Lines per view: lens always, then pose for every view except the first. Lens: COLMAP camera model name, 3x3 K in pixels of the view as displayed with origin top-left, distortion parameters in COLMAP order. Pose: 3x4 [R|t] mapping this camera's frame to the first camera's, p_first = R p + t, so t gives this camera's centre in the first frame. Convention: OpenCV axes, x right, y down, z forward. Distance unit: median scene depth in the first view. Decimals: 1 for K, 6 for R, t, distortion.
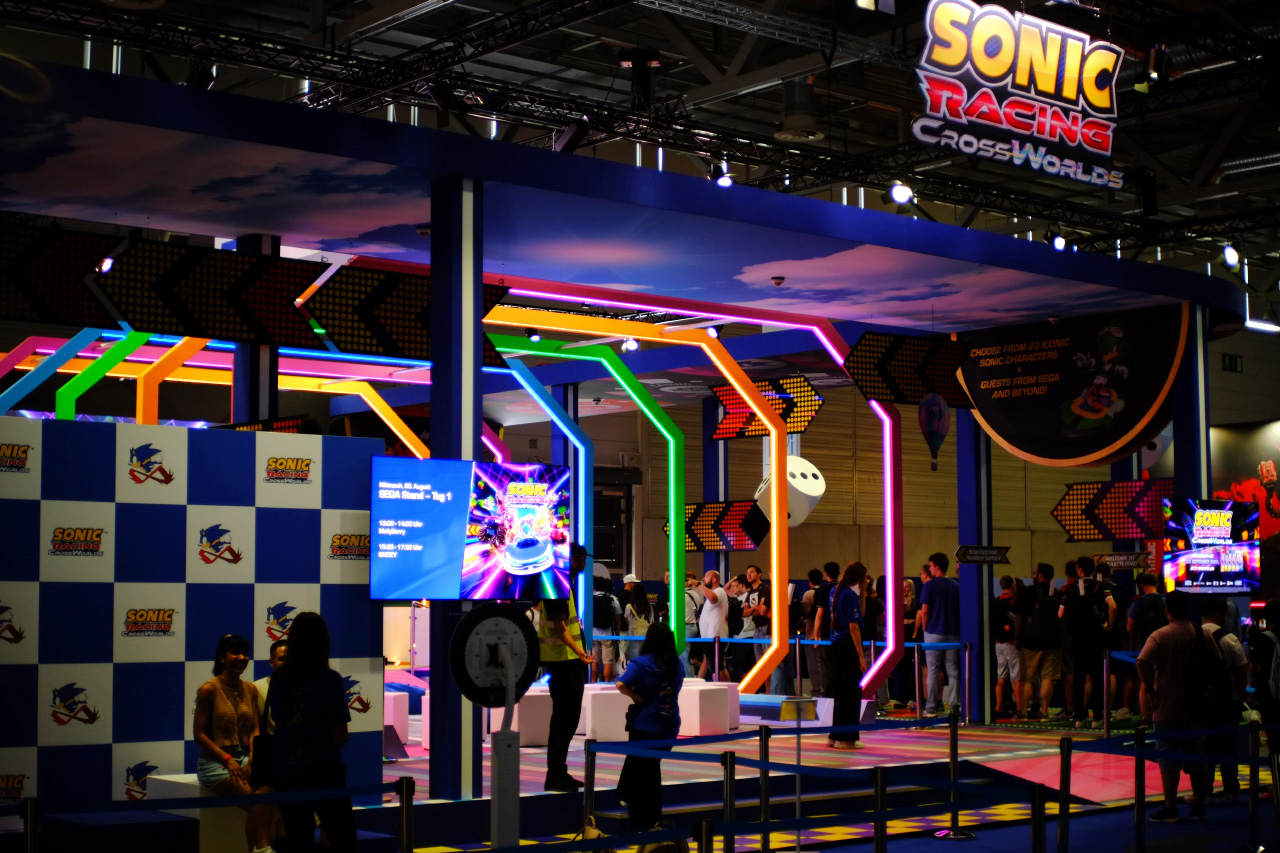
lens RADIAL K [[1999.1, 0, 640.0], [0, 1999.1, 426.5], [0, 0, 1]] dist [0.024412, 0.005024]
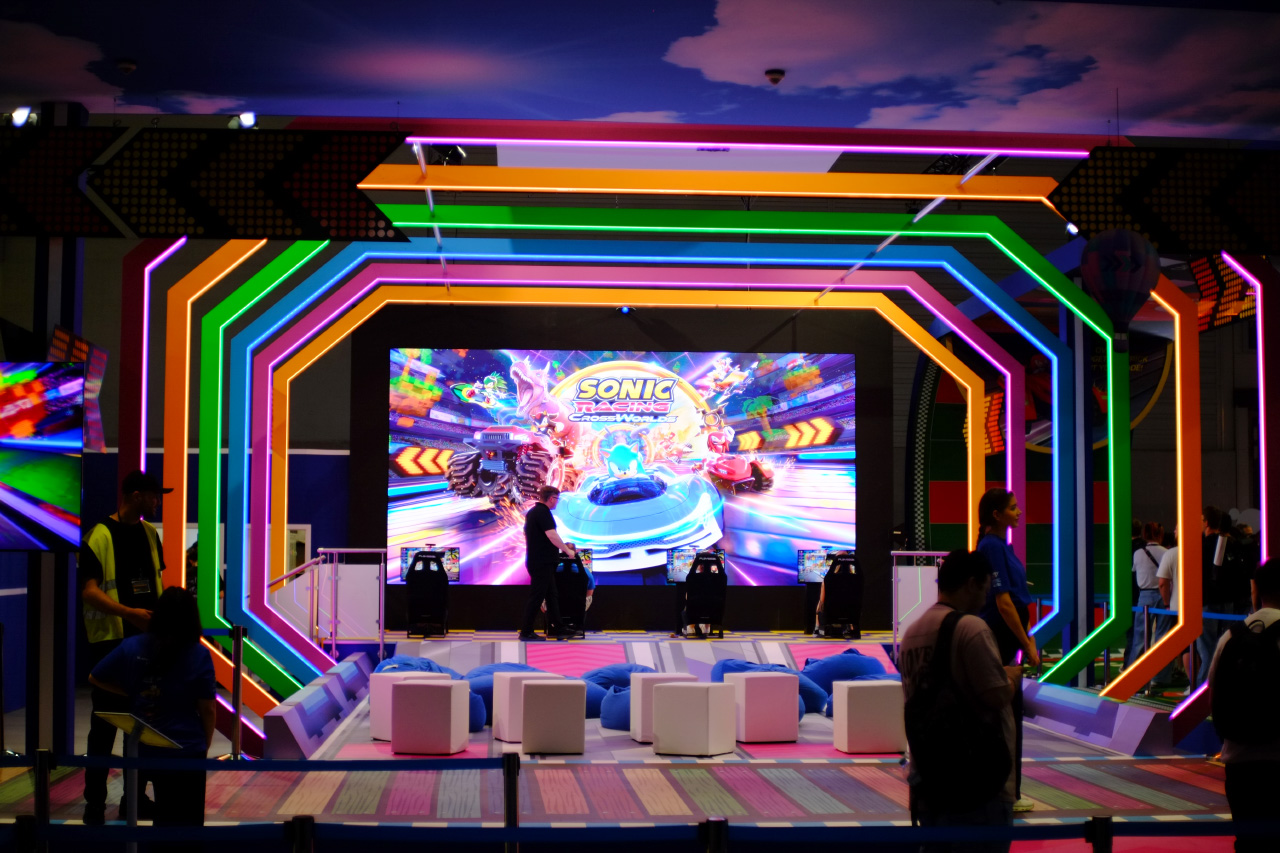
lens RADIAL K [[2109.4, 0, 640.0], [0, 2109.4, 426.5], [0, 0, 1]] dist [-0.004122, 0.002248]
pose [[0.793144, -0.032934, -0.608143, 0.430801], [0.048008, 0.998811, 0.008522, 0.033010], [0.607139, -0.035955, 0.793782, 0.393793]]
